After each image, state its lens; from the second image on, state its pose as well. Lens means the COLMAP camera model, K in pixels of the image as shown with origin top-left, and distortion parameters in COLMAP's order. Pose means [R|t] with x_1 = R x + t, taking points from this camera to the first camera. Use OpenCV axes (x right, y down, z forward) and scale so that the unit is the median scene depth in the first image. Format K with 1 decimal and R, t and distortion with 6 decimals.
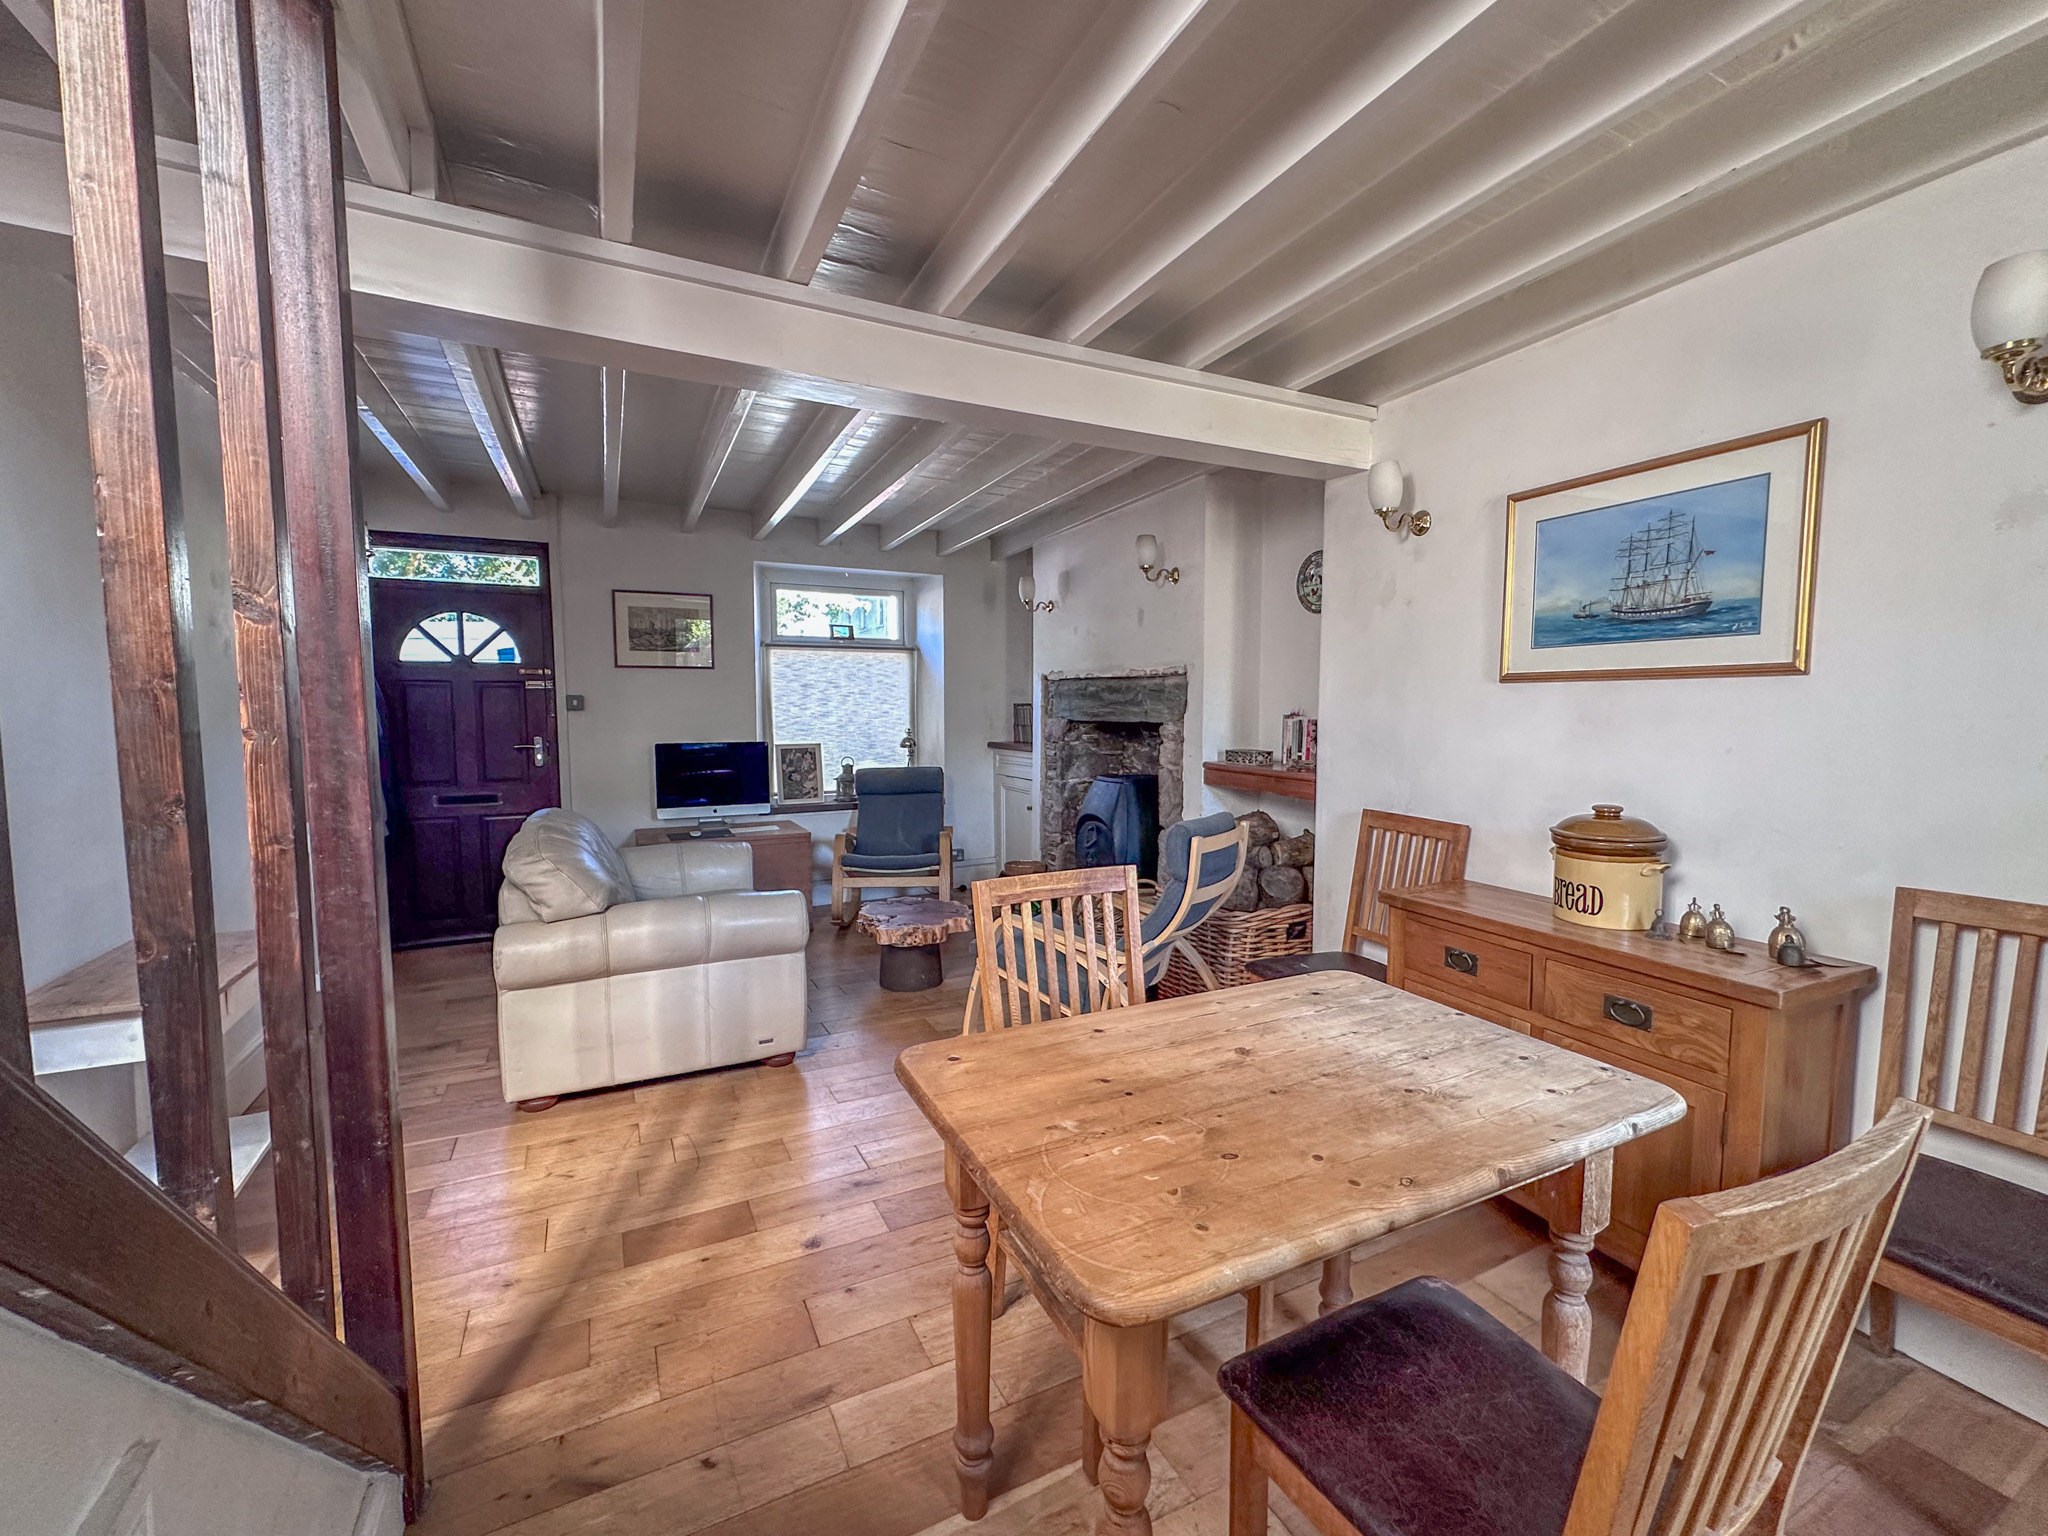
lens RADIAL K [[820.3, 0, 1016.6], [0, 820.3, 767.7], [0, 0, 1]] dist [-0.001846, 0.001120]
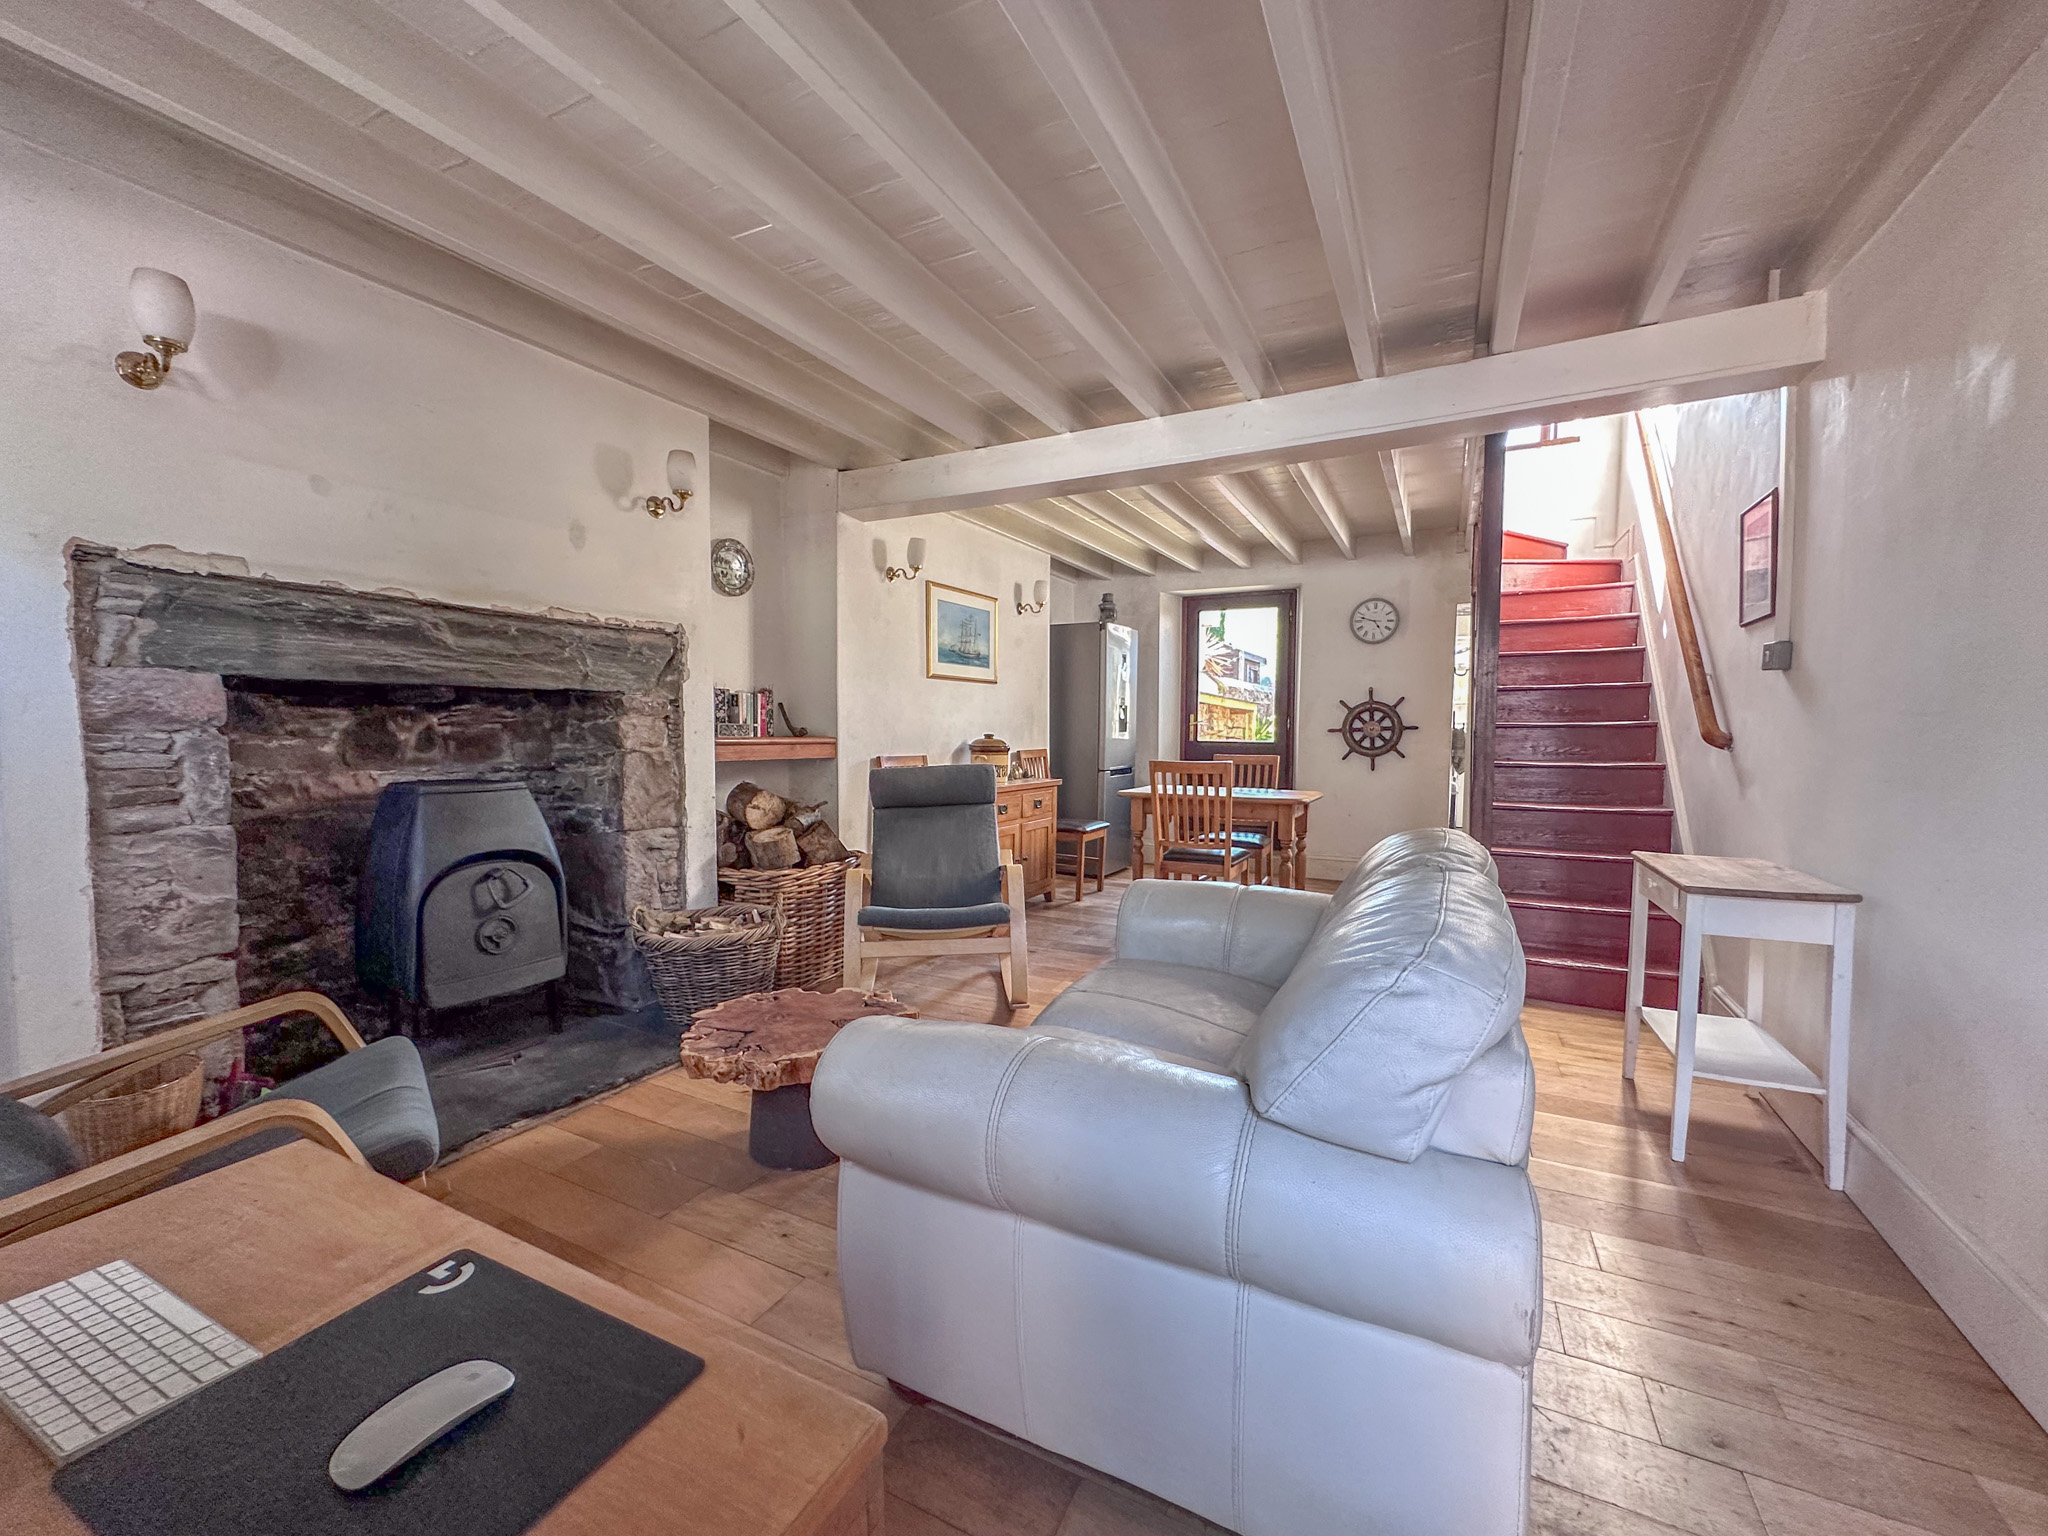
lens RADIAL K [[820.3, 0, 1016.6], [0, 820.3, 767.7], [0, 0, 1]] dist [-0.001846, 0.001120]
pose [[-0.590162, -0.037916, 0.806394, -1.005334], [0.059374, 0.994153, 0.090196, -0.052012], [-0.805098, 0.101109, -0.584460, 1.840056]]
